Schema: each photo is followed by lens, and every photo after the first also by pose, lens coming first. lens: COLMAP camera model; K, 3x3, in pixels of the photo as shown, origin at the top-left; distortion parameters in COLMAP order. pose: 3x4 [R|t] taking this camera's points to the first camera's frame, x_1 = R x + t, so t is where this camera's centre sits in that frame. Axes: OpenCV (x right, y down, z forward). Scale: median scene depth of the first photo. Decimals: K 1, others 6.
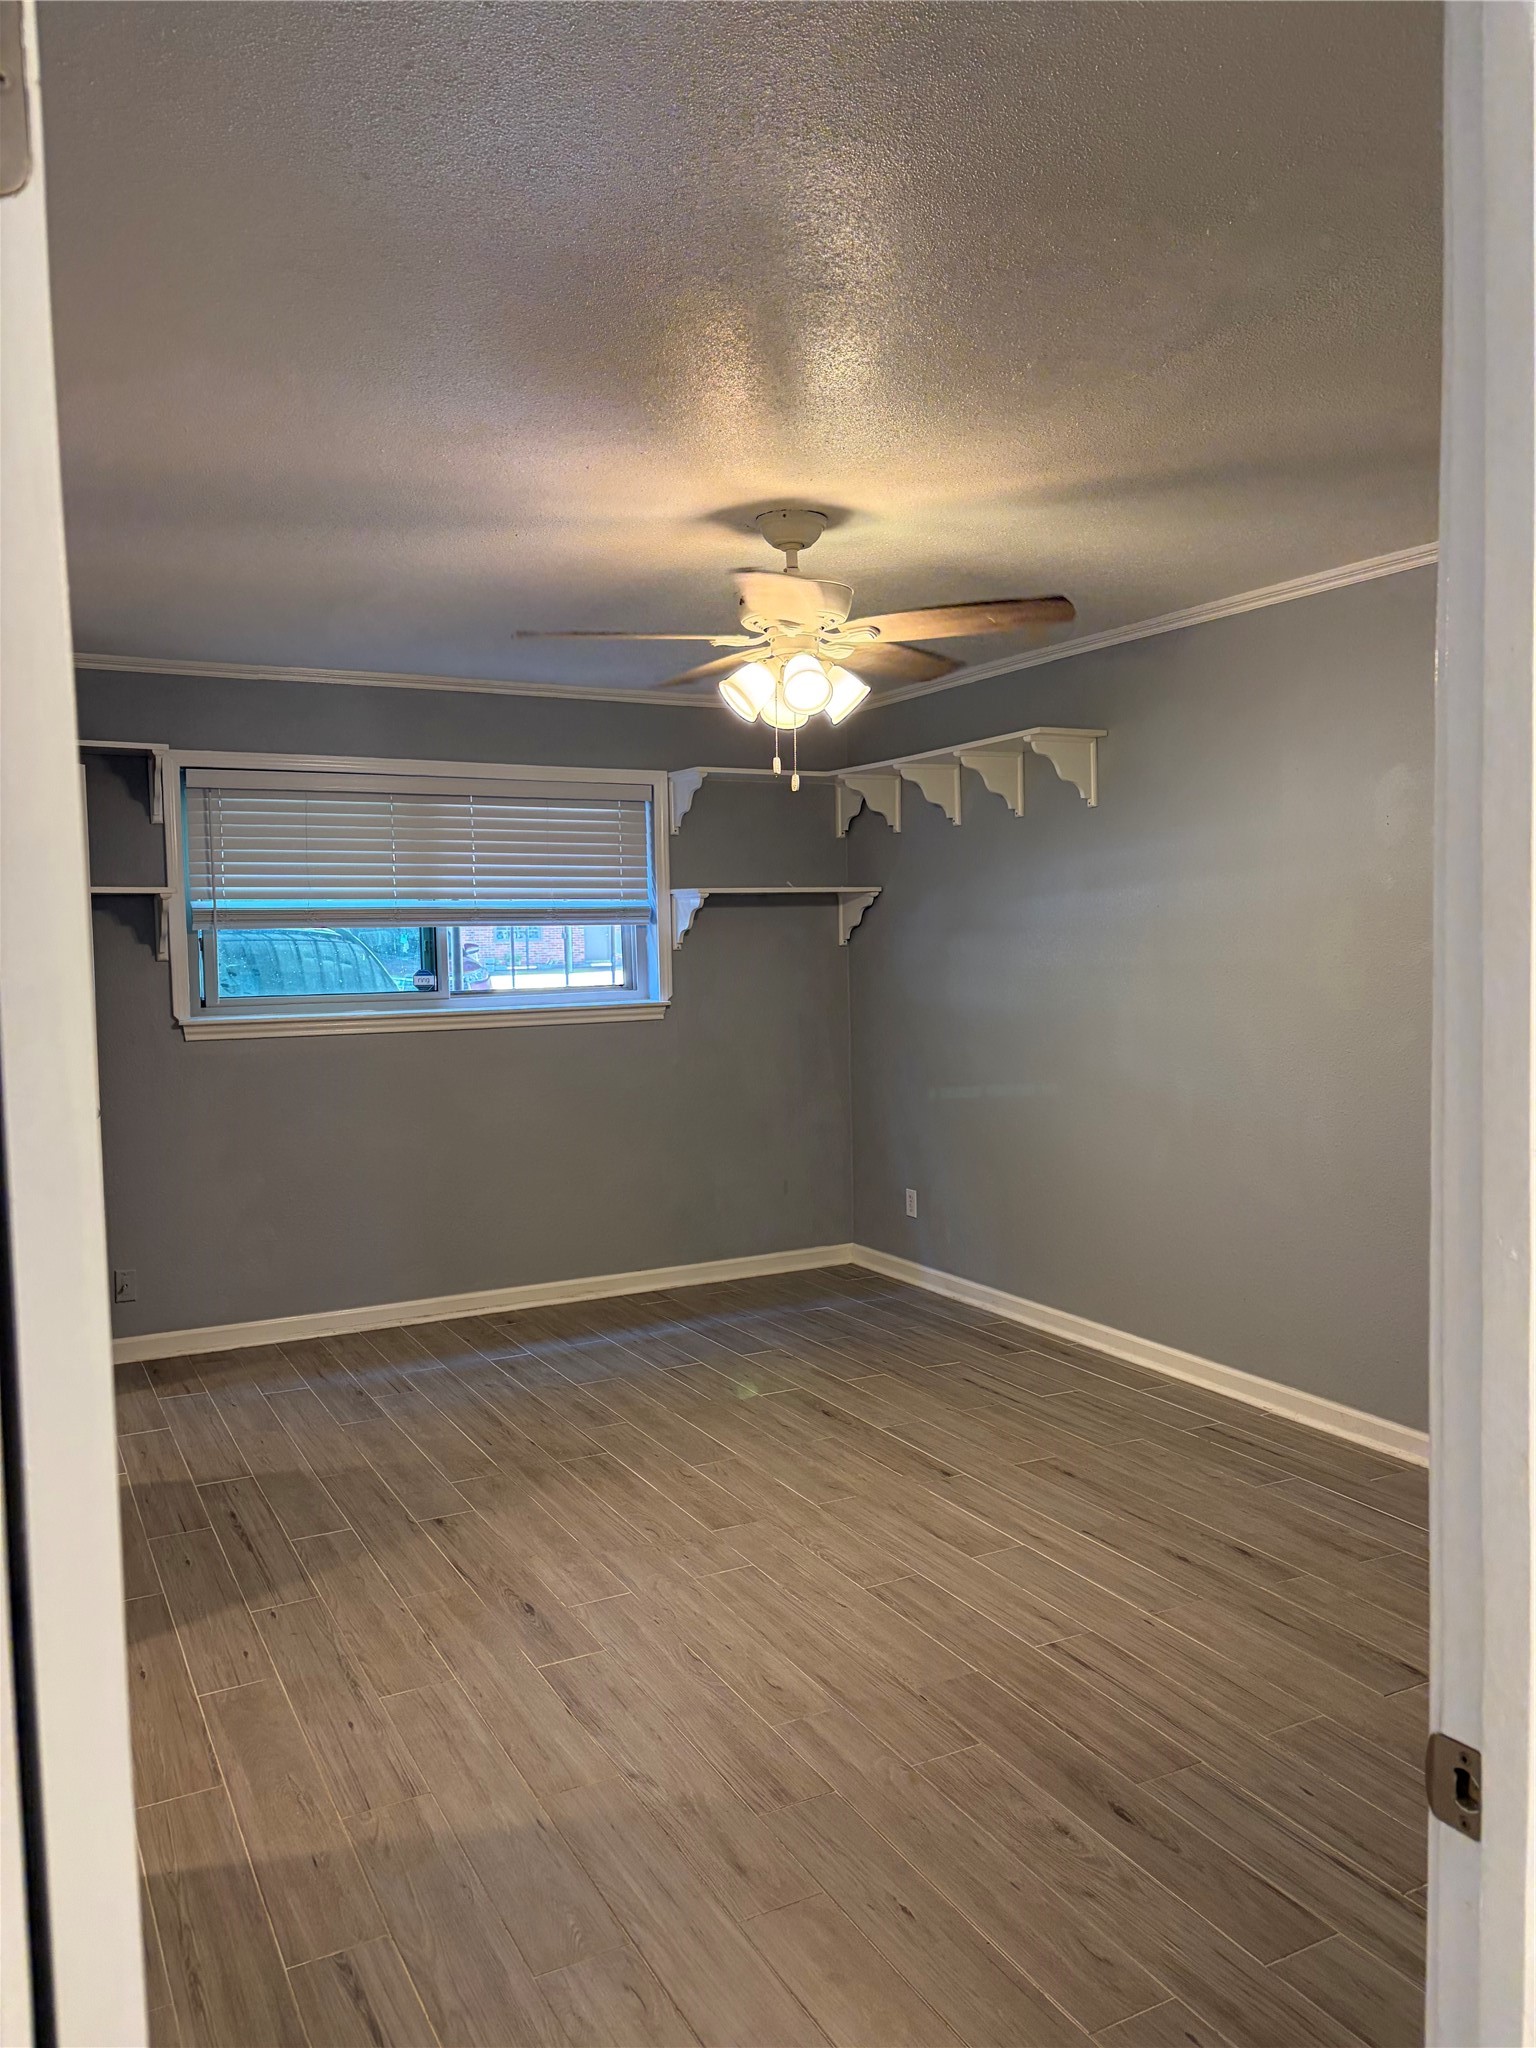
lens RADIAL K [[1542.8, 0, 764.7], [0, 1542.8, 1022.9], [0, 0, 1]] dist [0.000284, -0.000557]
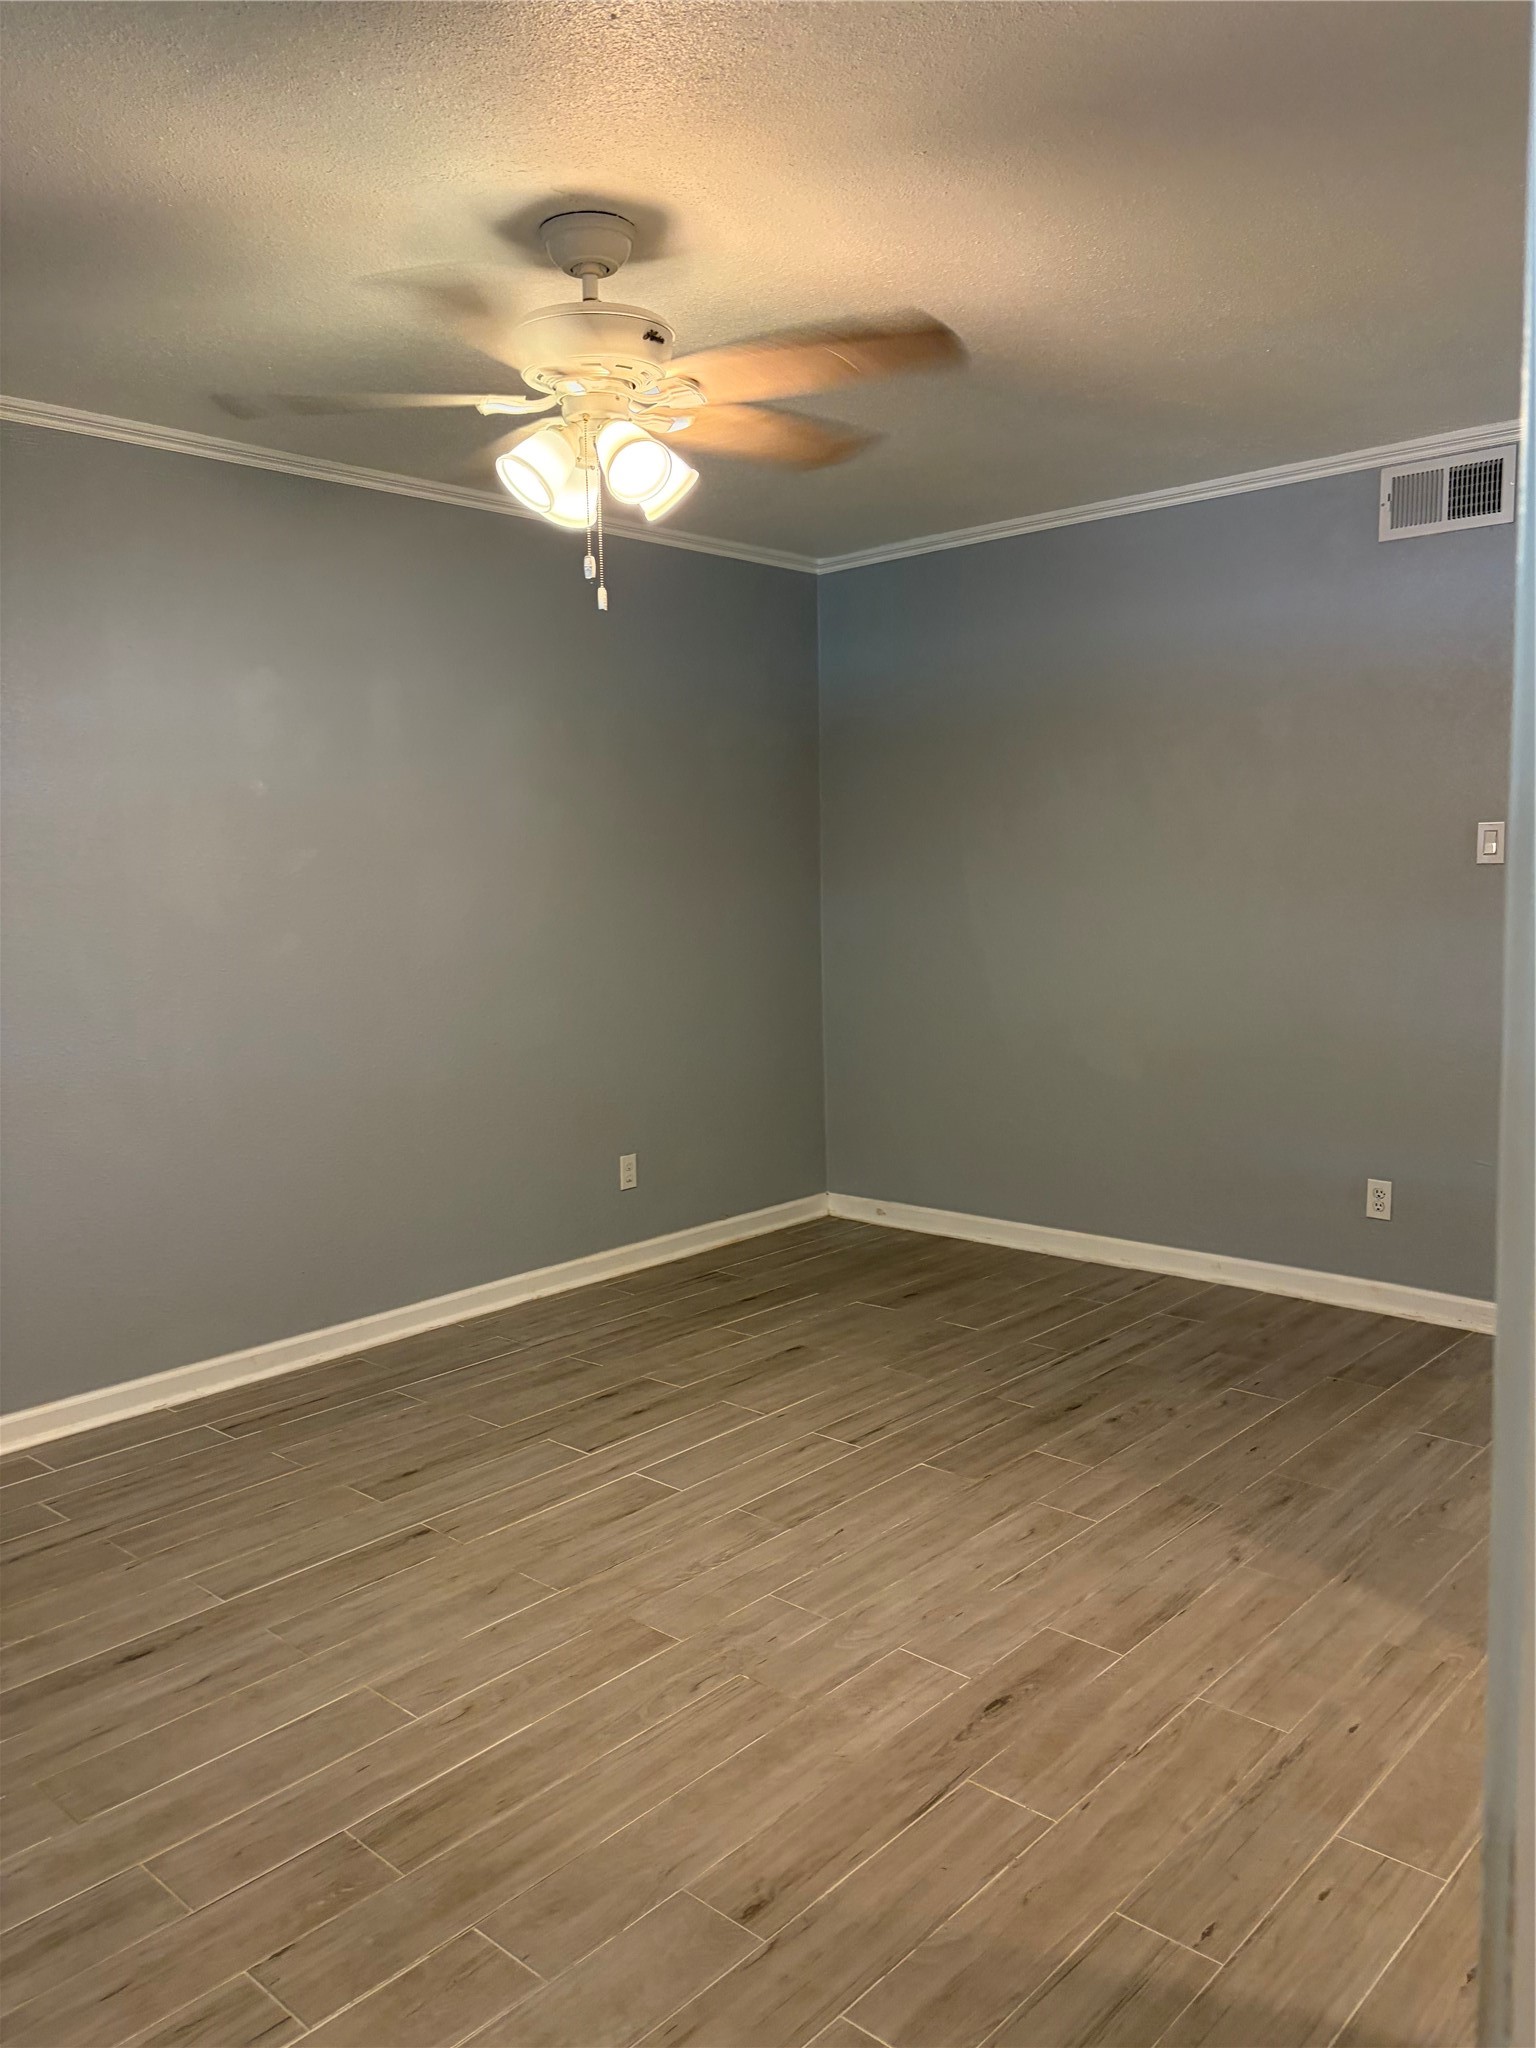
lens RADIAL K [[1542.8, 0, 763.5], [0, 1542.8, 1024.4], [0, 0, 1]] dist [0.000284, -0.000557]
pose [[-0.330380, -0.083893, 0.940112, -0.713098], [0.091184, 0.988546, 0.120260, -0.036288], [-0.939433, 0.125454, -0.318946, 1.186226]]
